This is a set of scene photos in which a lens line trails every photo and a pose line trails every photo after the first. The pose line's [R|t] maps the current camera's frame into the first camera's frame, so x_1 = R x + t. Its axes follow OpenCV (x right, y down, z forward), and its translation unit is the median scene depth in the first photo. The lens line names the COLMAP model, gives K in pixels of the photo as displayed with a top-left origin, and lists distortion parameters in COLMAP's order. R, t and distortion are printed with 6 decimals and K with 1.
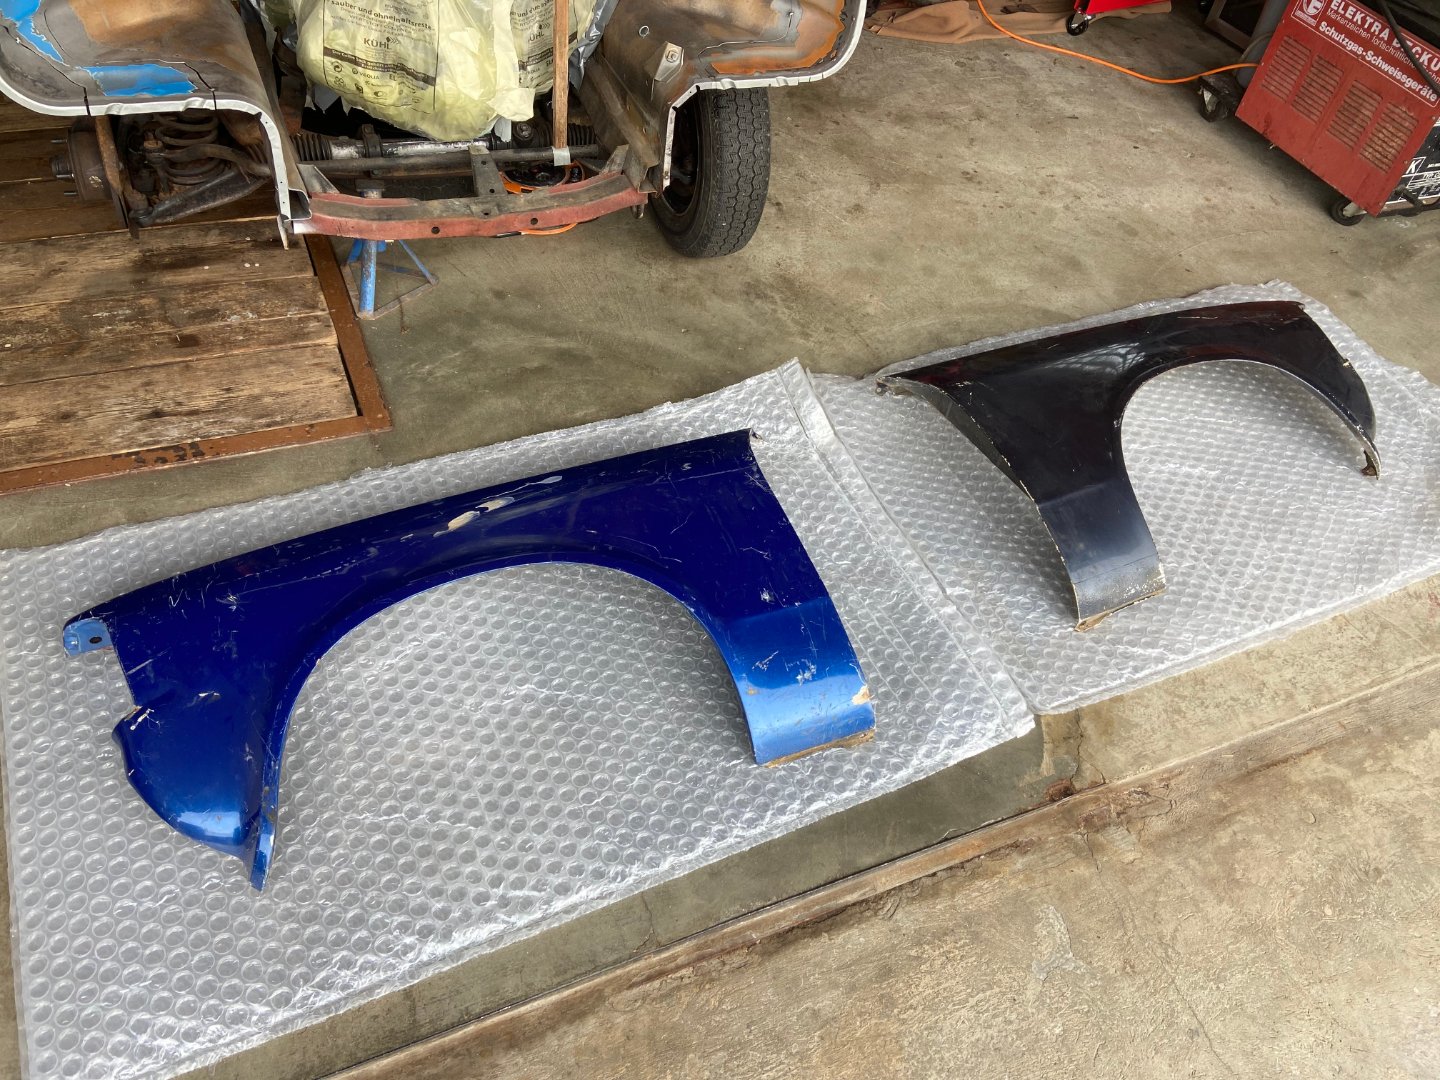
lens RADIAL K [[1077.5, 0, 712.8], [0, 1077.5, 520.9], [0, 0, 1]] dist [0.127833, -0.161494]
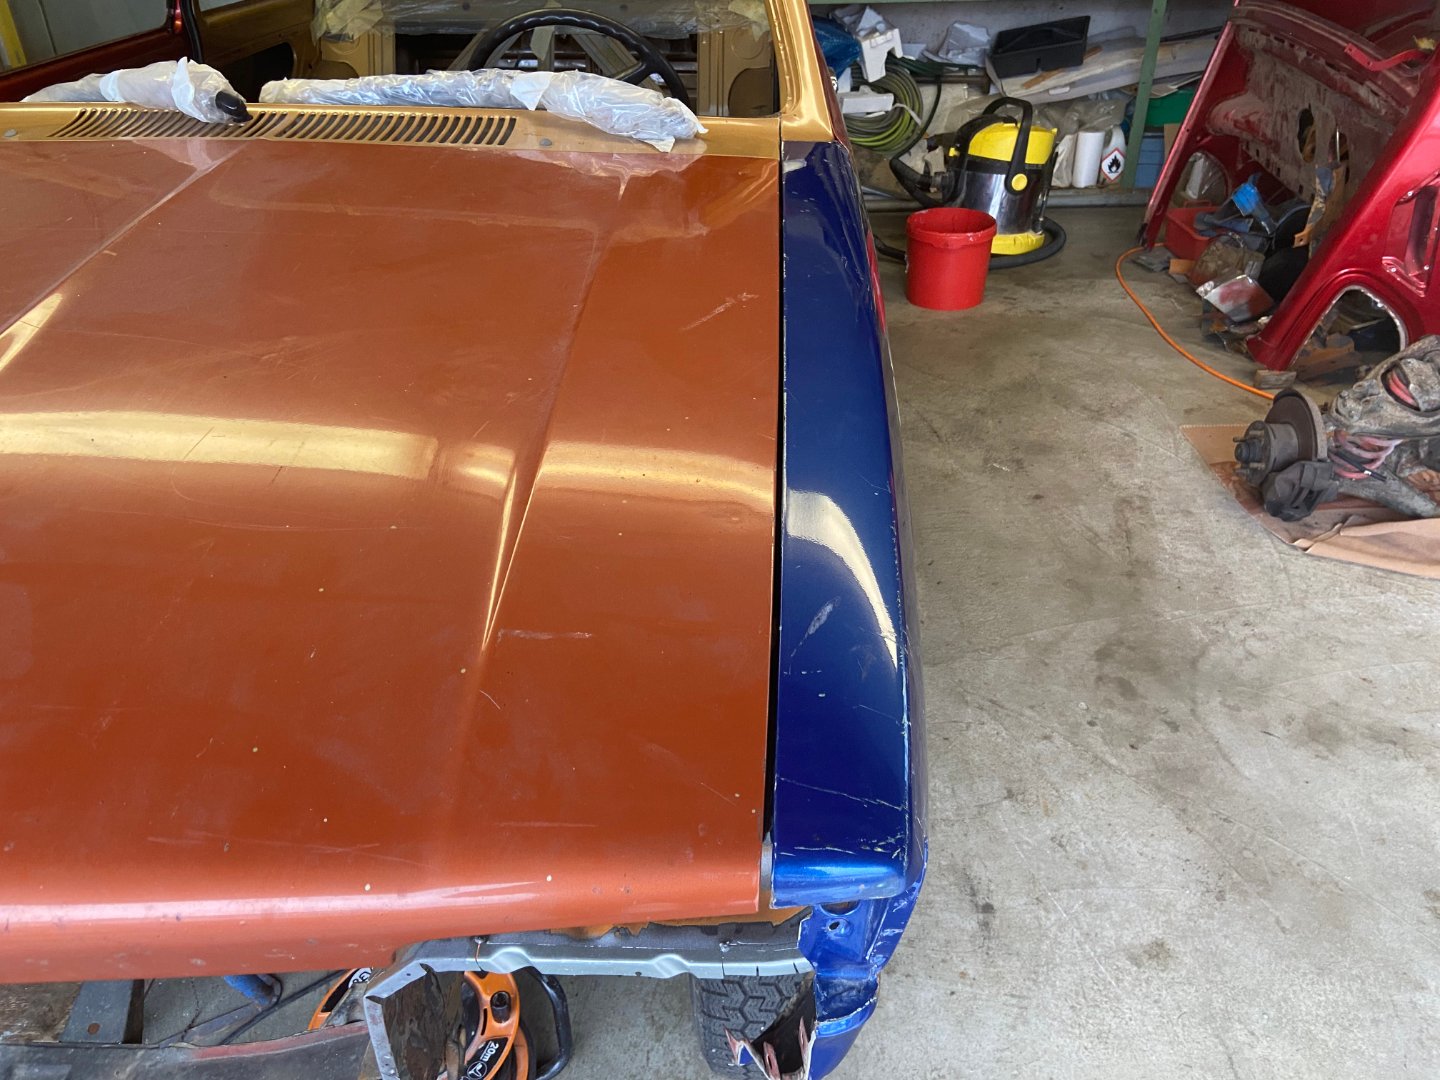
lens RADIAL K [[1077.5, 0, 712.8], [0, 1077.5, 520.9], [0, 0, 1]] dist [0.127833, -0.161494]
pose [[0.893214, 0.091781, -0.440165, 0.231268], [-0.211280, 0.949811, -0.230695, -0.468957], [0.396900, 0.299058, 0.867776, 0.639944]]
